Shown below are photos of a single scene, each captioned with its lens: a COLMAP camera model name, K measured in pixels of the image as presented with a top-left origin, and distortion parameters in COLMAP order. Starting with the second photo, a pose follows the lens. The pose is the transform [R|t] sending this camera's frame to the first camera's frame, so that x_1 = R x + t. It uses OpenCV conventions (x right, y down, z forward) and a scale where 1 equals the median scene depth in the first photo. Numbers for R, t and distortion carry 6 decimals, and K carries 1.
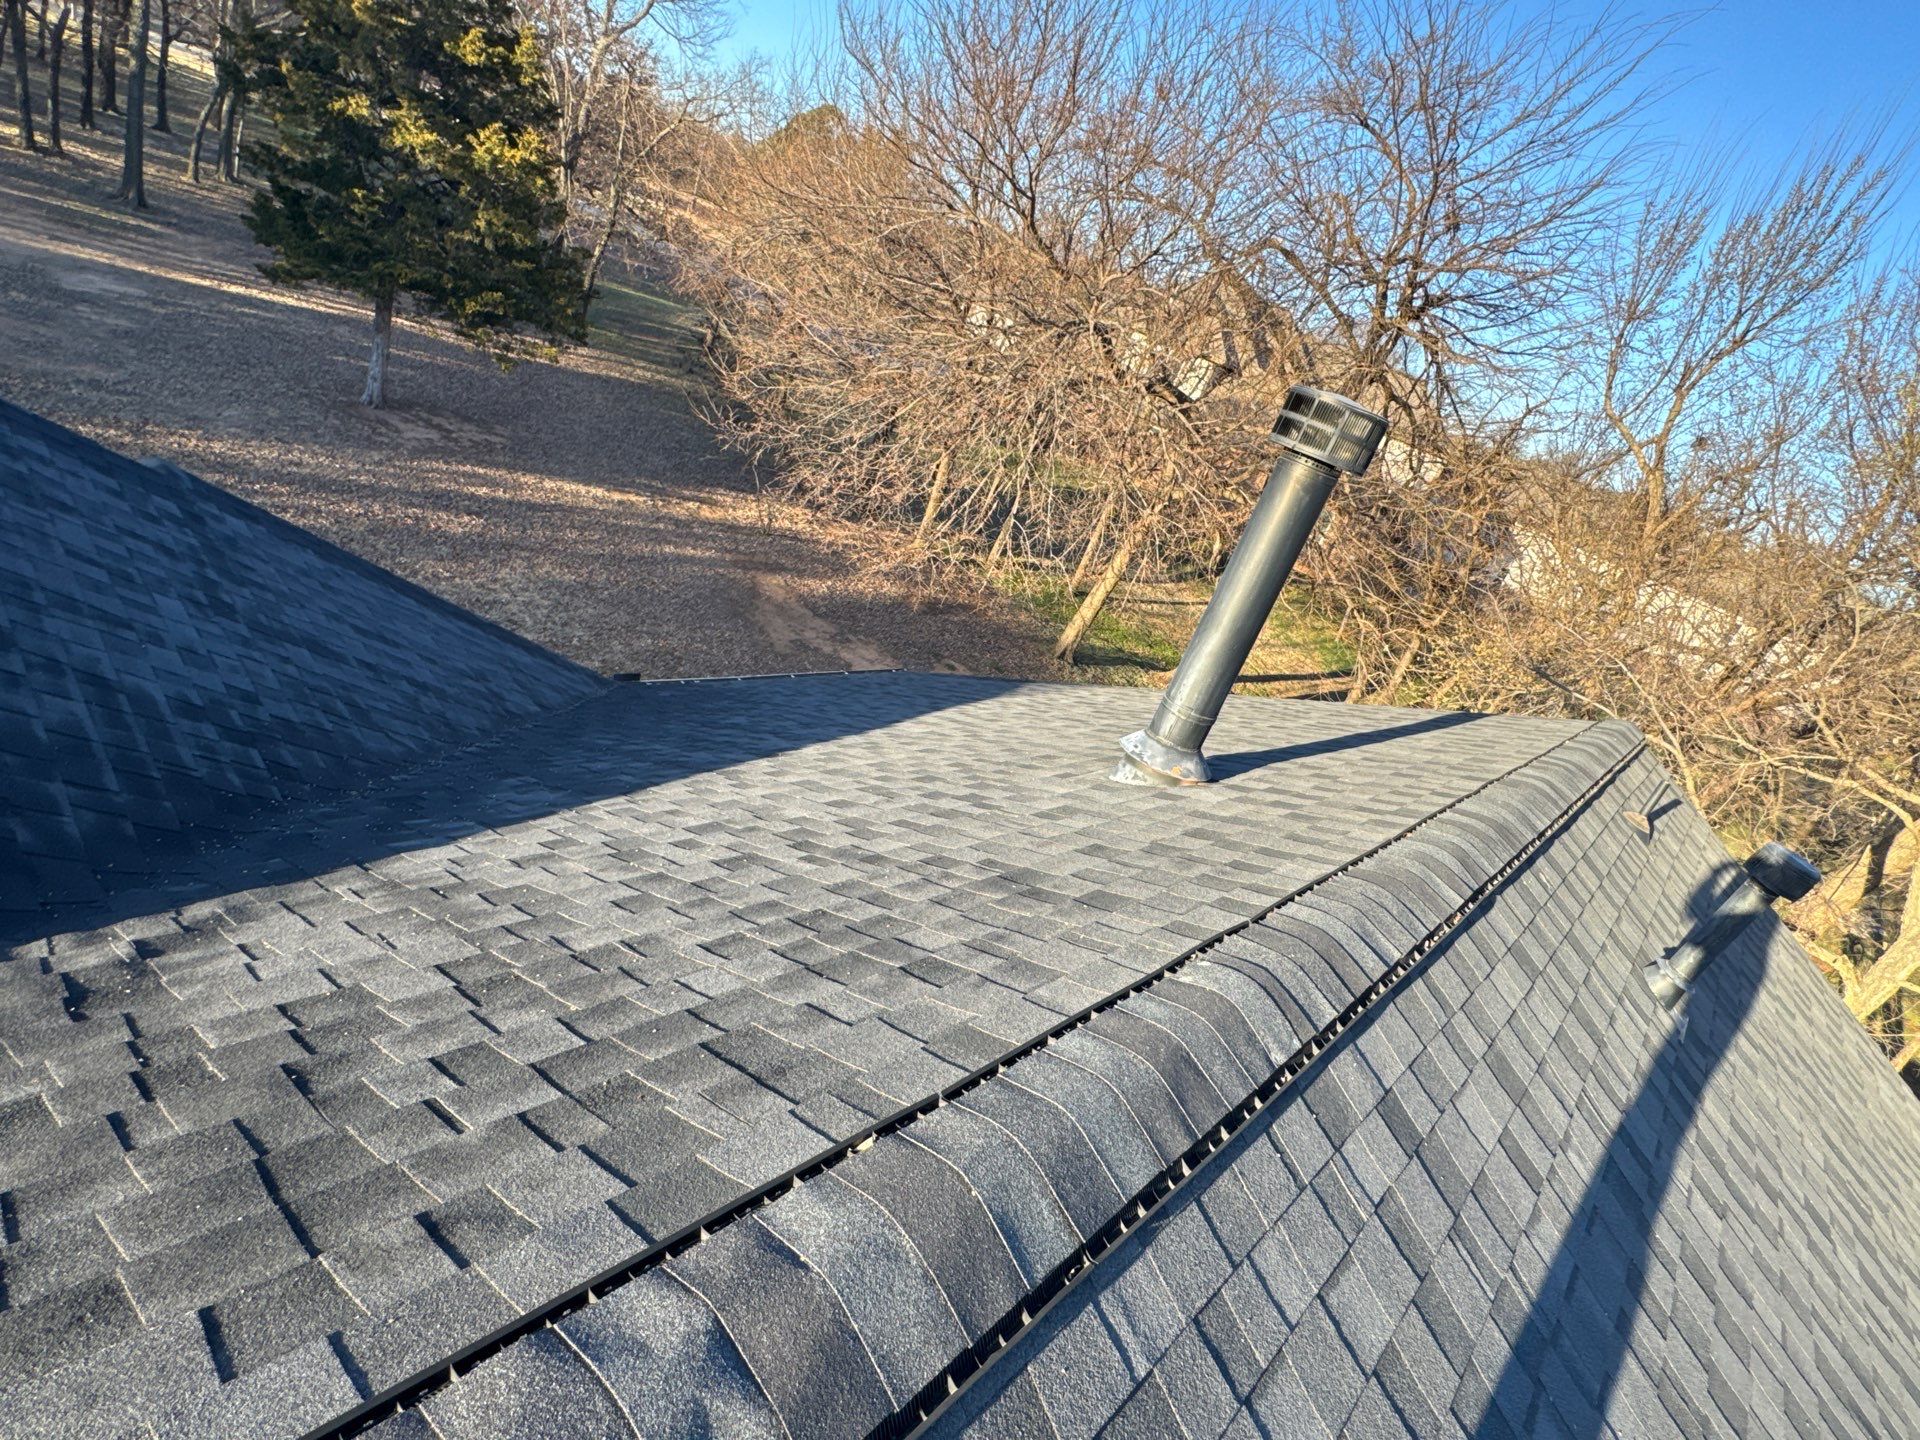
lens RADIAL K [[980.4, 0, 960.0], [0, 980.4, 720.0], [0, 0, 1]] dist [0.025257, -0.000821]
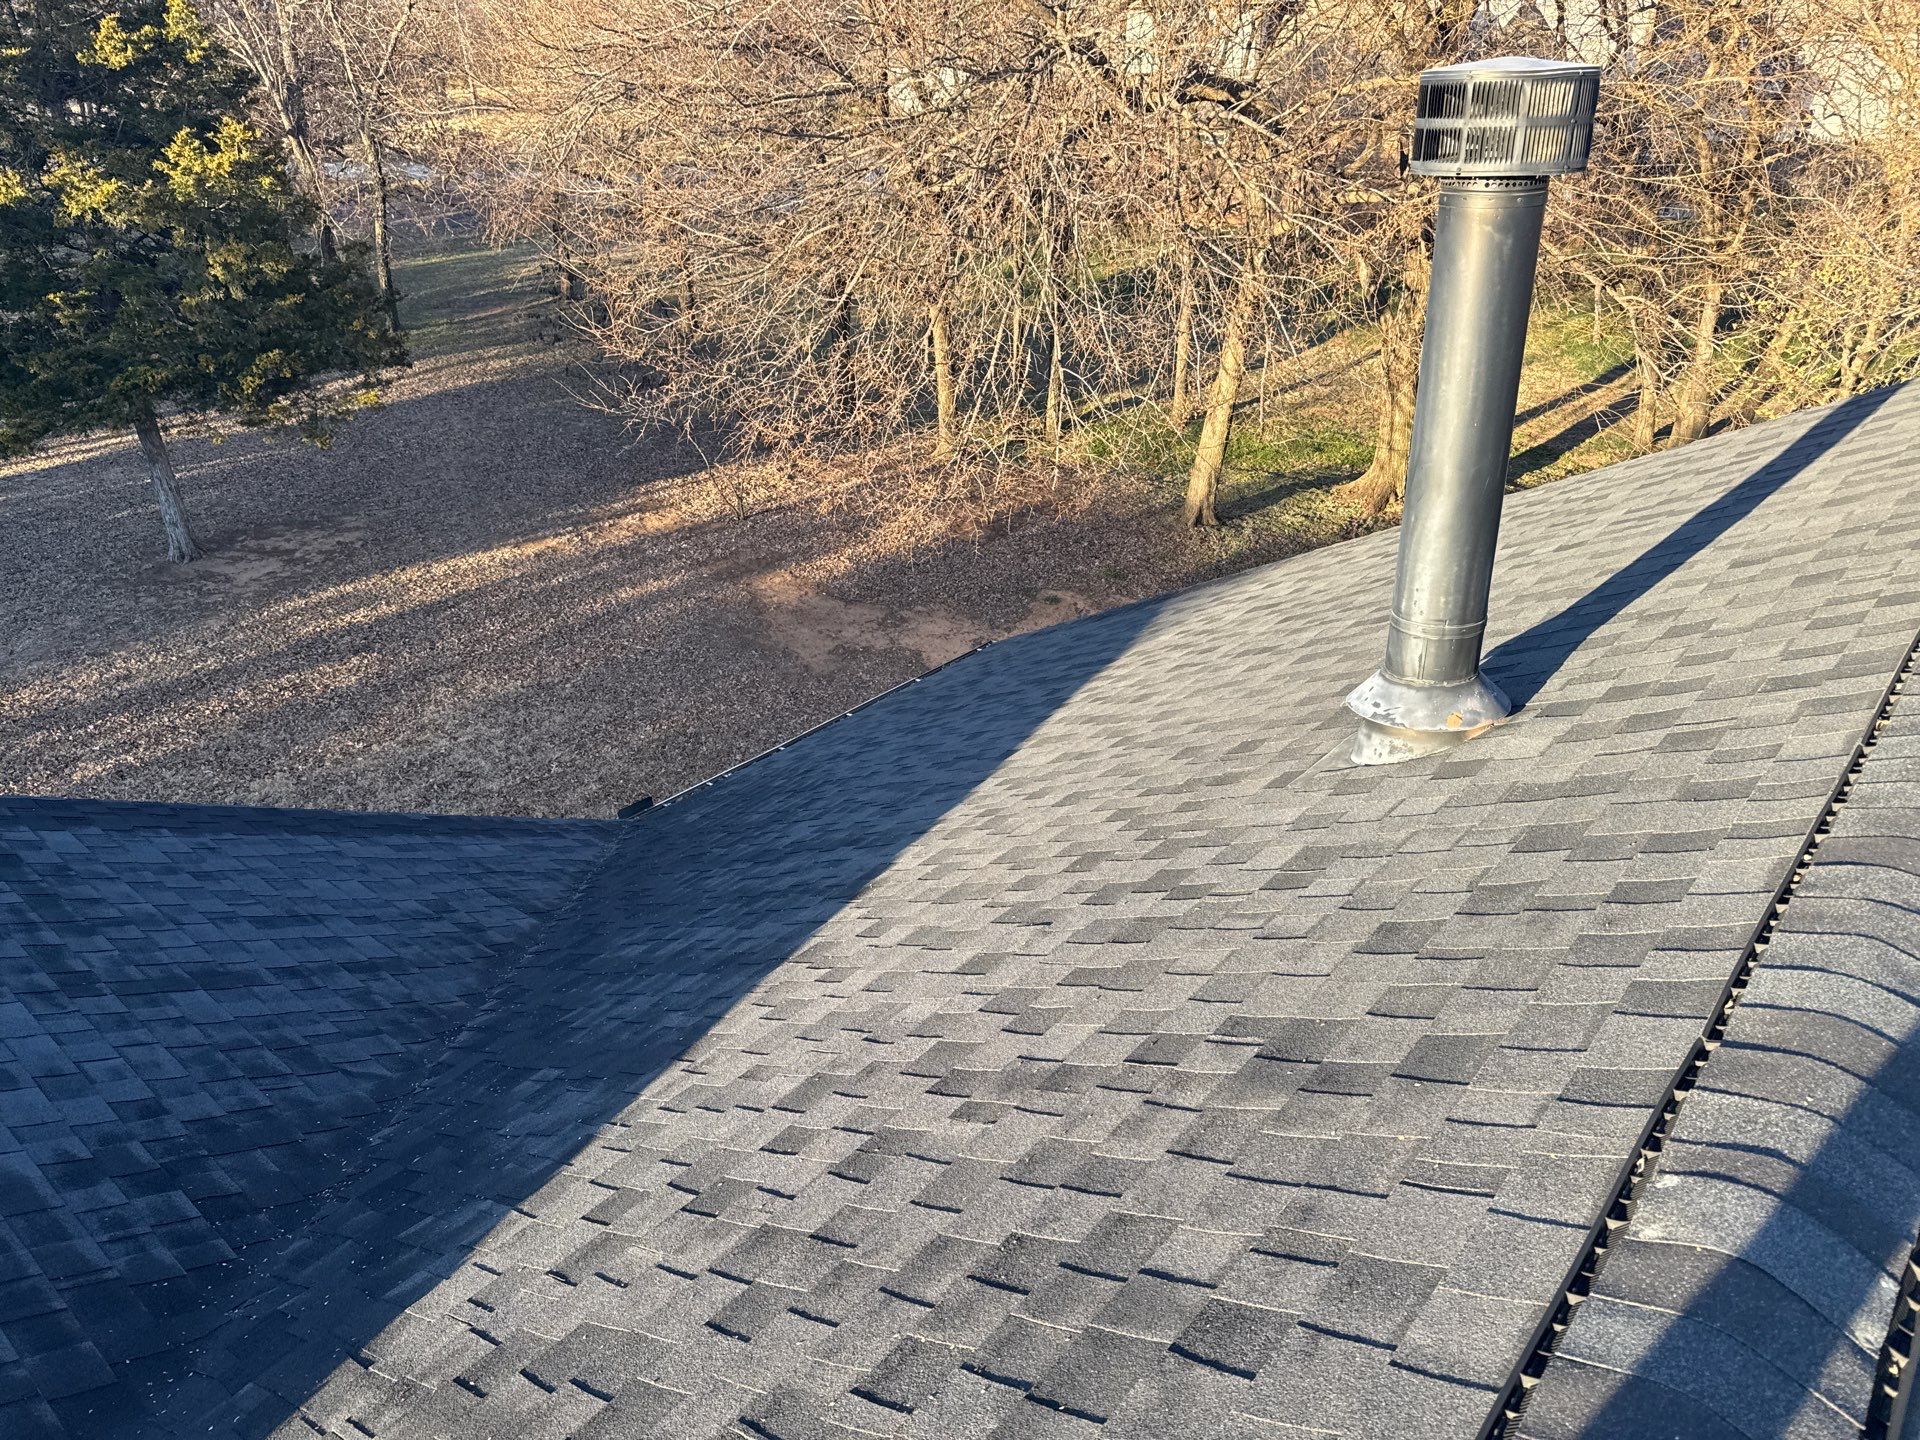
lens RADIAL K [[1375.2, 0, 951.2], [0, 1375.2, 716.4], [0, 0, 1]] dist [0.052963, -0.031692]
pose [[0.925778, -0.359029, -0.118462, 0.022043], [0.364547, 0.930764, 0.028011, -0.075503], [0.100203, -0.069116, 0.992563, 0.066919]]
